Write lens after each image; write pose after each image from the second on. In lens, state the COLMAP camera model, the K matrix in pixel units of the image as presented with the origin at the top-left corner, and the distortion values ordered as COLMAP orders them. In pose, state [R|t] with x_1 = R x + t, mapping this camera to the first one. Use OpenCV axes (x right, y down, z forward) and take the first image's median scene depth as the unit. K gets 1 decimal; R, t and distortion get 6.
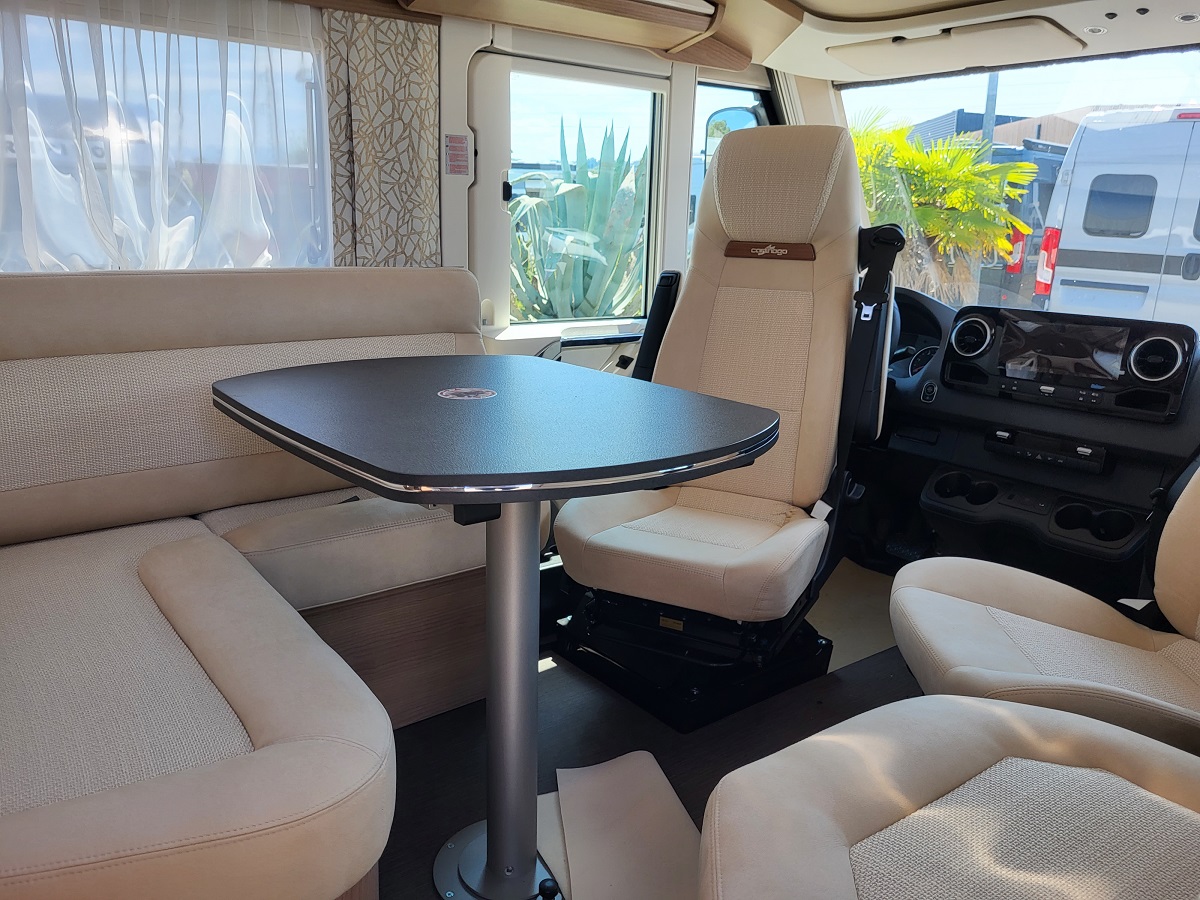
lens RADIAL K [[913.6, 0, 600.0], [0, 913.6, 450.0], [0, 0, 1]] dist [0.039817, -0.004438]
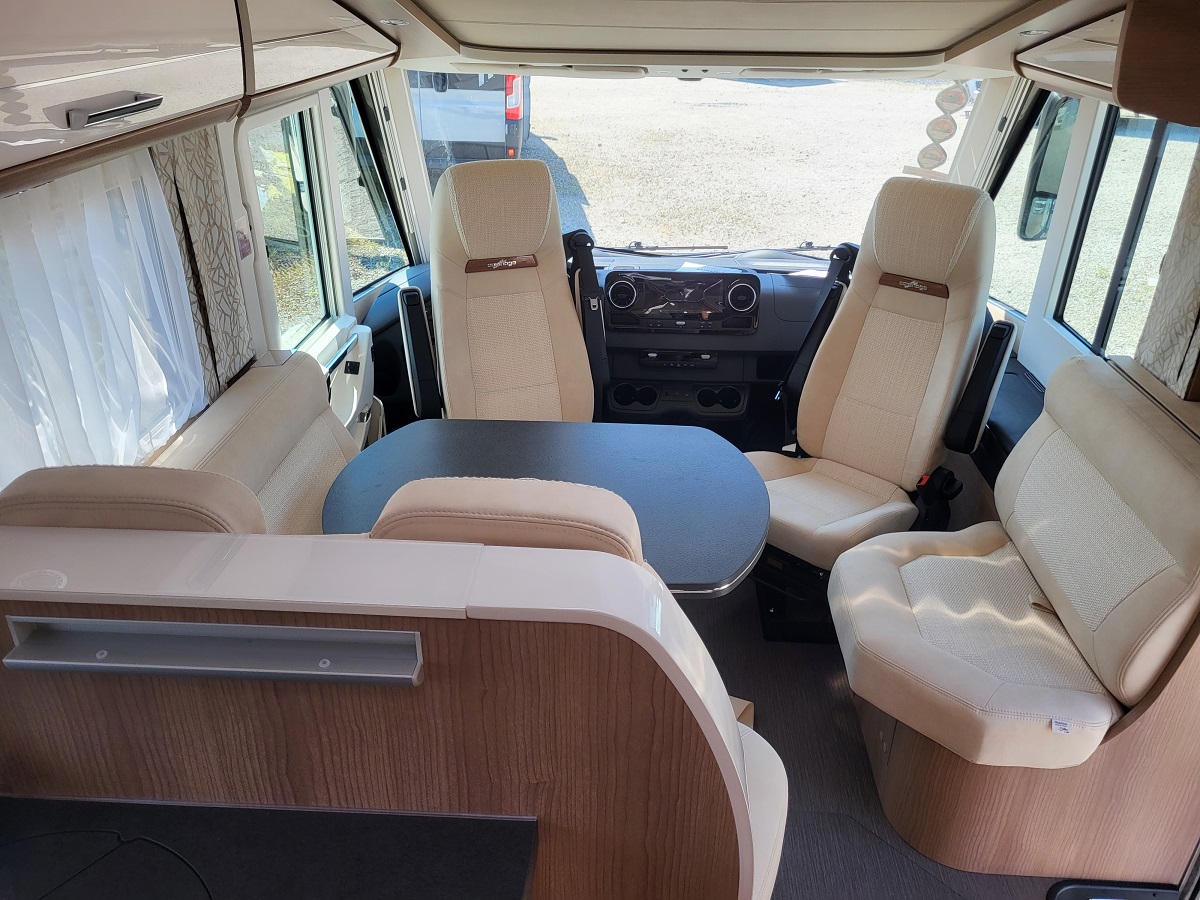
lens RADIAL K [[918.5, 0, 602.6], [0, 918.5, 473.7], [0, 0, 1]] dist [0.036632, -0.008435]
pose [[0.652053, -0.379551, 0.656329, -0.671706], [0.188162, 0.919600, 0.344863, -0.372052], [-0.734454, -0.101373, 0.671045, 0.039457]]
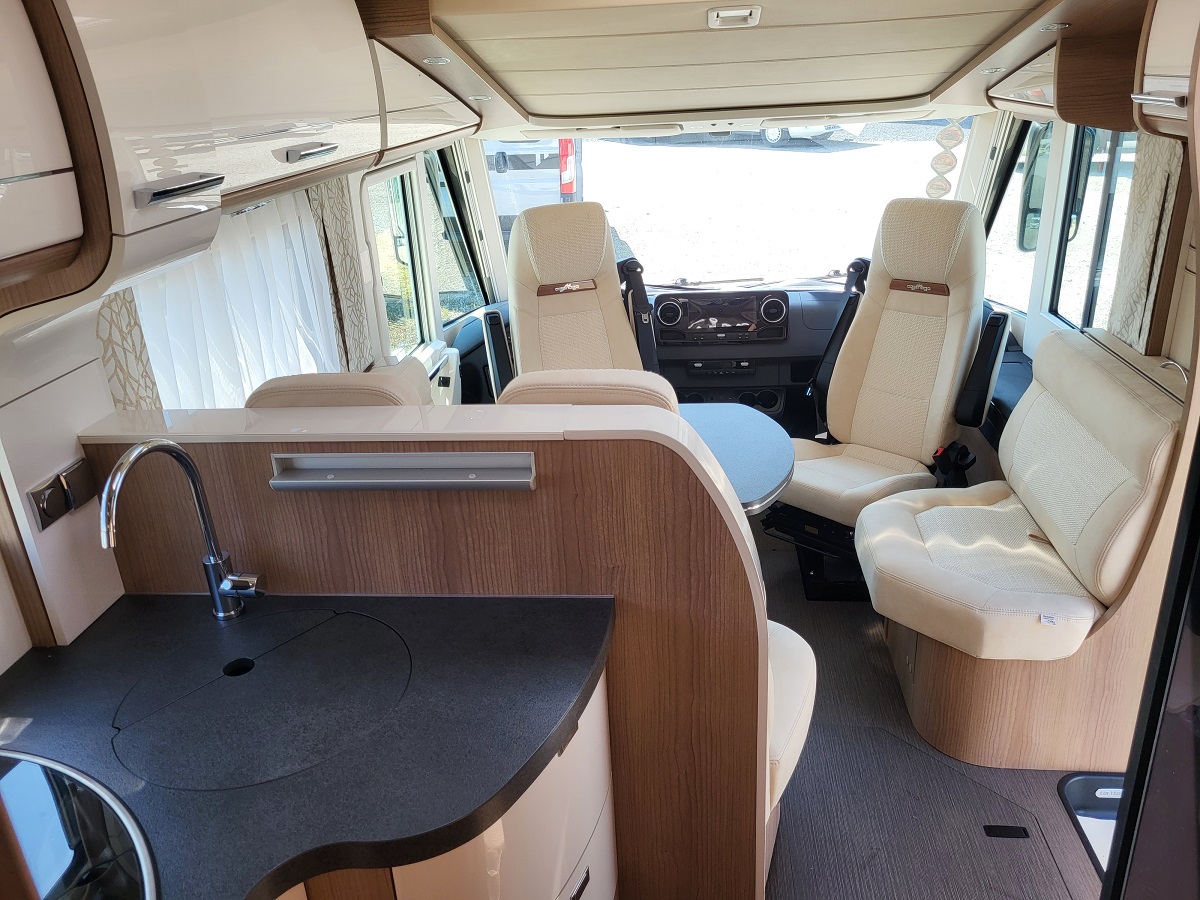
lens RADIAL K [[913.6, 0, 600.0], [0, 913.6, 450.0], [0, 0, 1]] dist [0.039817, -0.004438]
pose [[0.683534, -0.338802, 0.646525, -0.852567], [0.241860, 0.940839, 0.237329, -0.319434], [-0.688684, -0.005853, 0.725038, -0.114599]]
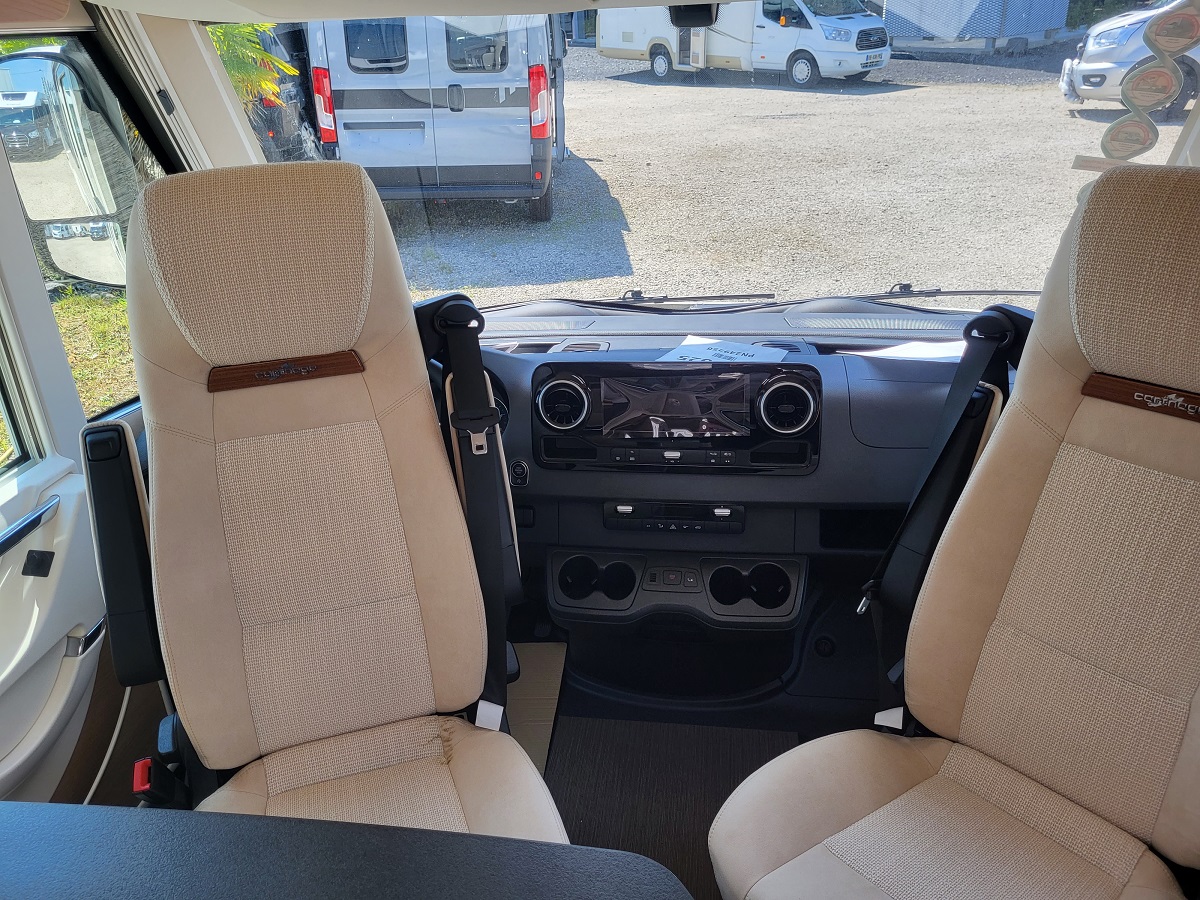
lens RADIAL K [[922.6, 0, 573.9], [0, 922.6, 447.7], [0, 0, 1]] dist [0.028914, -0.006134]
pose [[0.718213, -0.352221, 0.600092, -0.069564], [0.228917, 0.934018, 0.274241, -0.305717], [-0.657090, -0.059592, 0.751453, 0.417904]]
